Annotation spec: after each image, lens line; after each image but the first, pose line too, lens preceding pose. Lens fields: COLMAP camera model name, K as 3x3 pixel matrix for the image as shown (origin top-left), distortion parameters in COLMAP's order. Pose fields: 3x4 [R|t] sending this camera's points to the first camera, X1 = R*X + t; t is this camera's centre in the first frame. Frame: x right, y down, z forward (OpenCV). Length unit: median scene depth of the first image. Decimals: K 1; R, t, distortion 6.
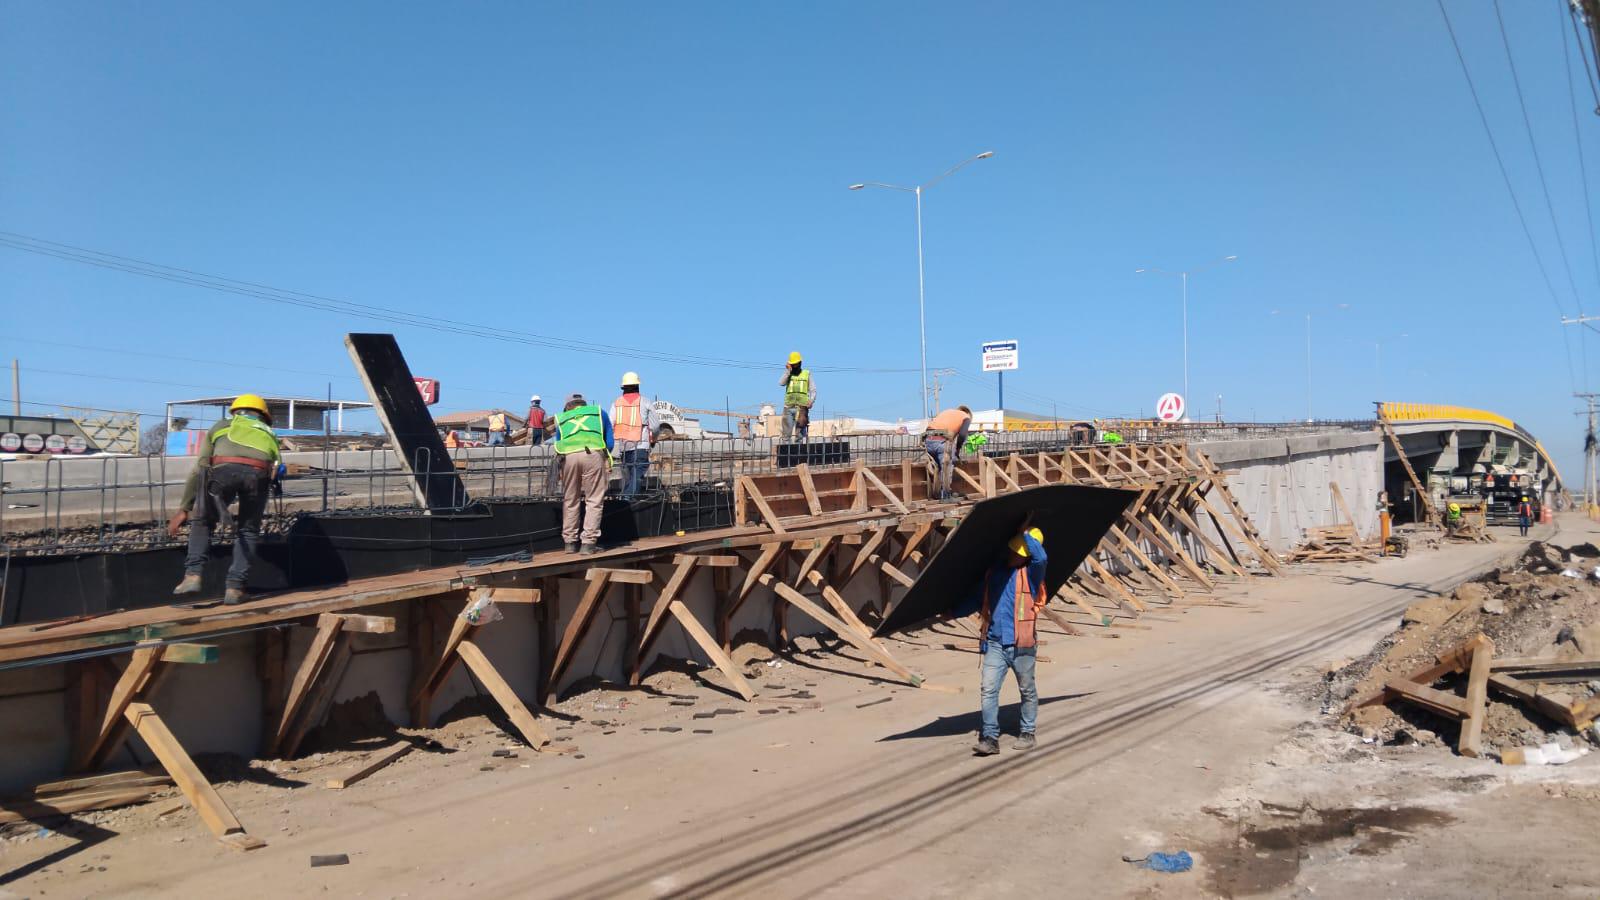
lens RADIAL K [[1171.5, 0, 800.0], [0, 1171.5, 450.0], [0, 0, 1]] dist [0.070855, -0.128765]
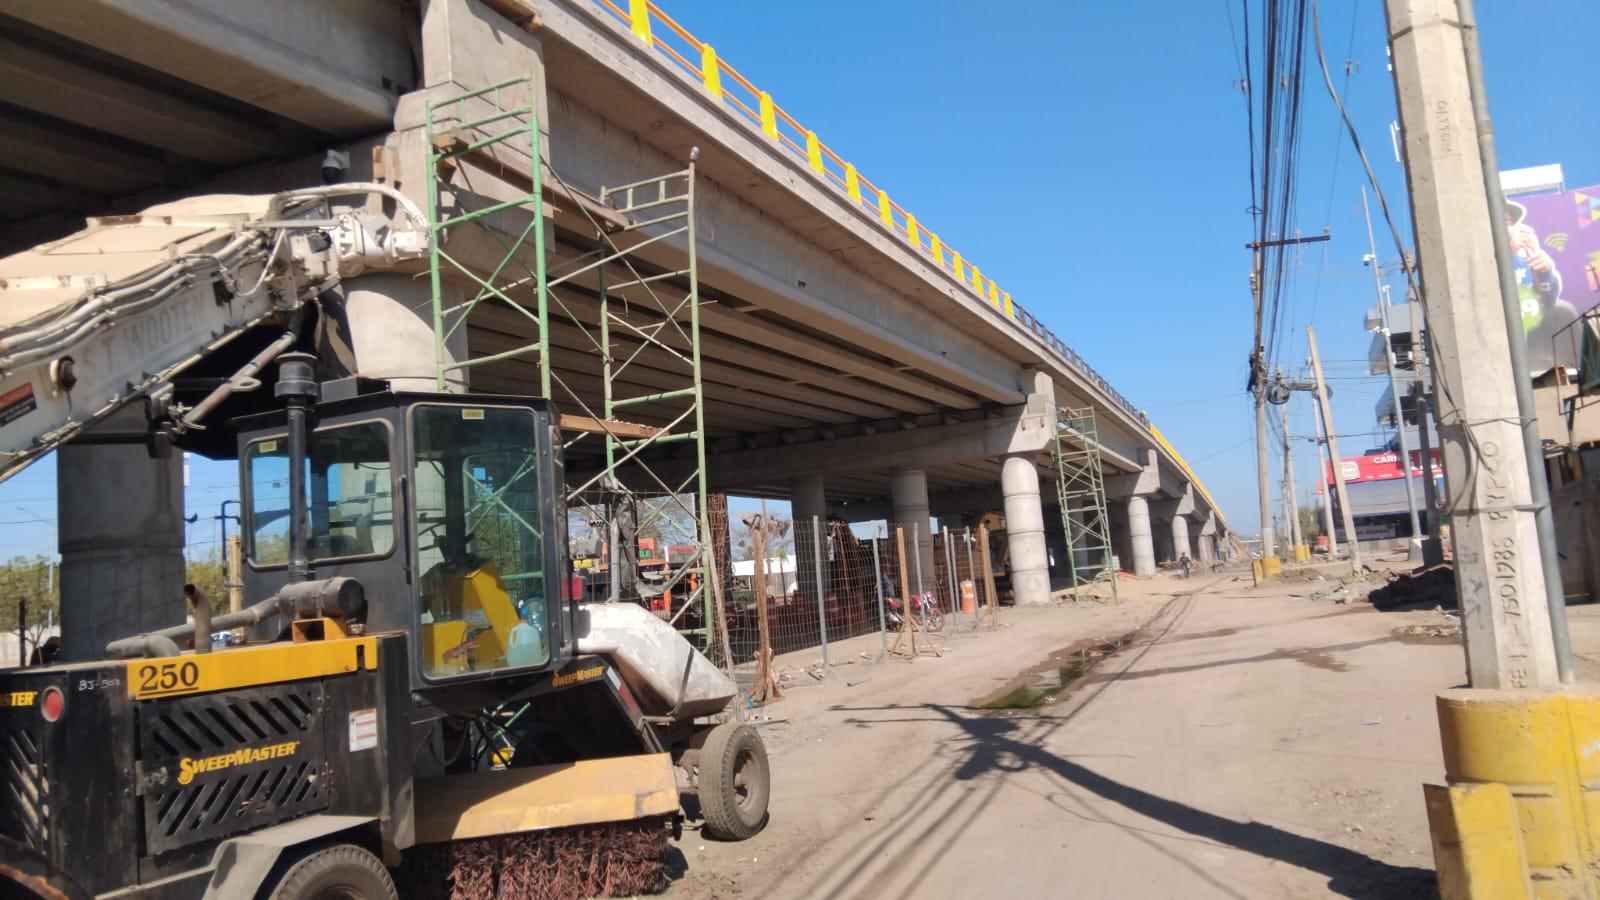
lens RADIAL K [[1171.5, 0, 800.0], [0, 1171.5, 450.0], [0, 0, 1]] dist [0.070855, -0.128765]
pose [[0.974032, -0.047380, 0.221396, 0.591614], [0.063852, 0.995651, -0.067839, 0.036999], [-0.217219, 0.080214, 0.972822, 0.890330]]
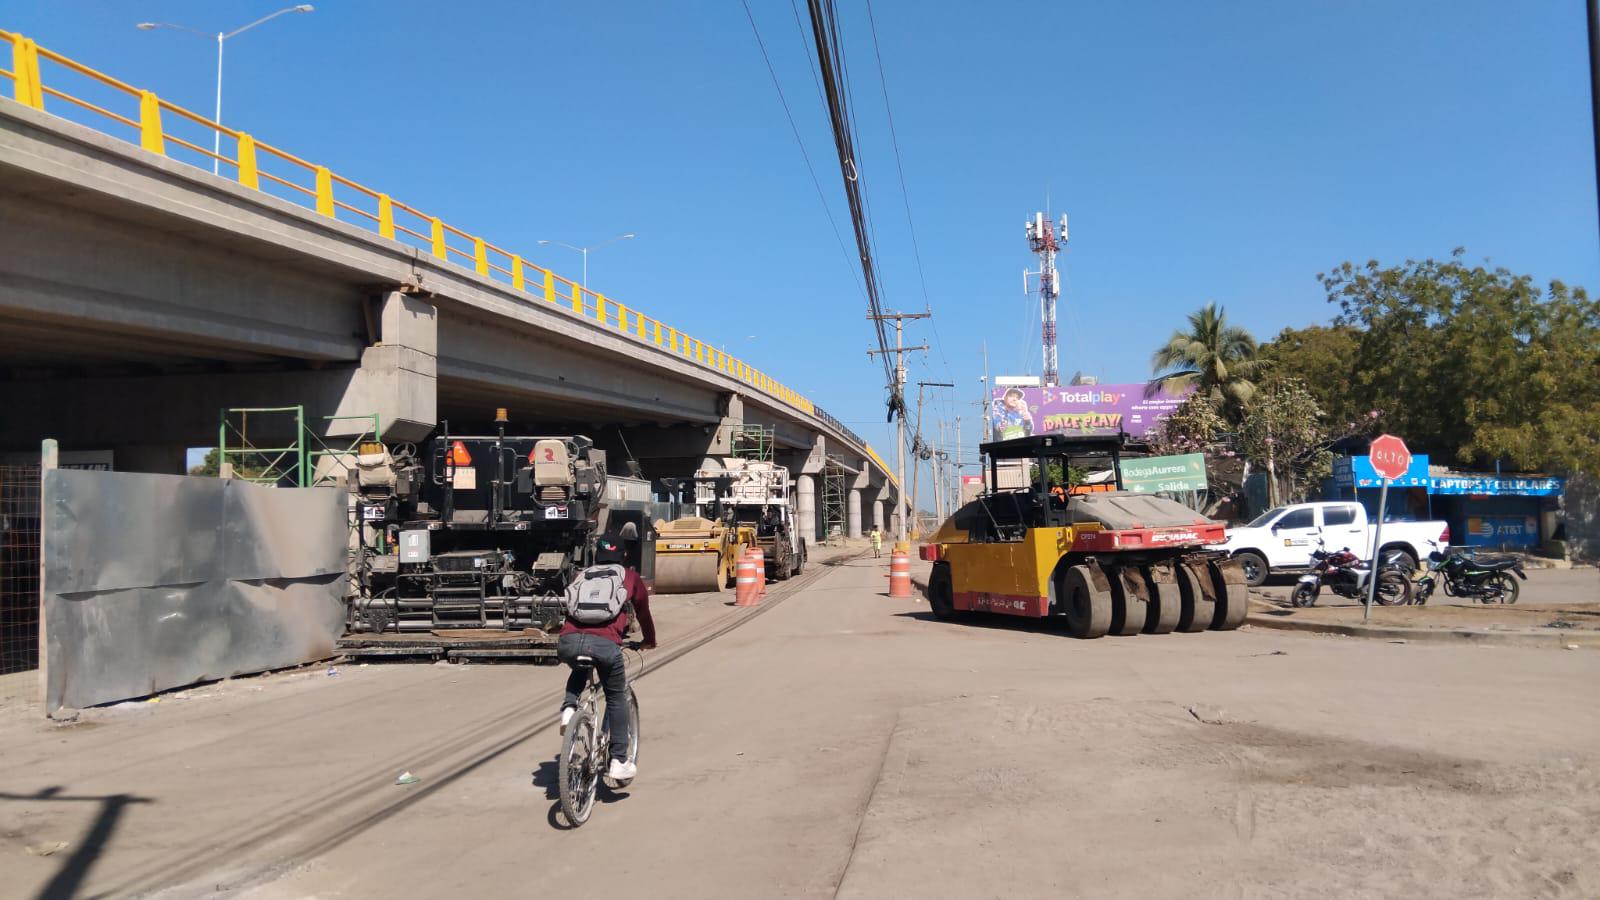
lens RADIAL K [[1171.5, 0, 800.0], [0, 1171.5, 450.0], [0, 0, 1]] dist [0.070855, -0.128765]
pose [[0.895518, 0.017118, 0.444697, 0.388832], [-0.006408, 0.999652, -0.025576, 0.020726], [-0.444980, 0.020054, 0.895316, 0.539297]]
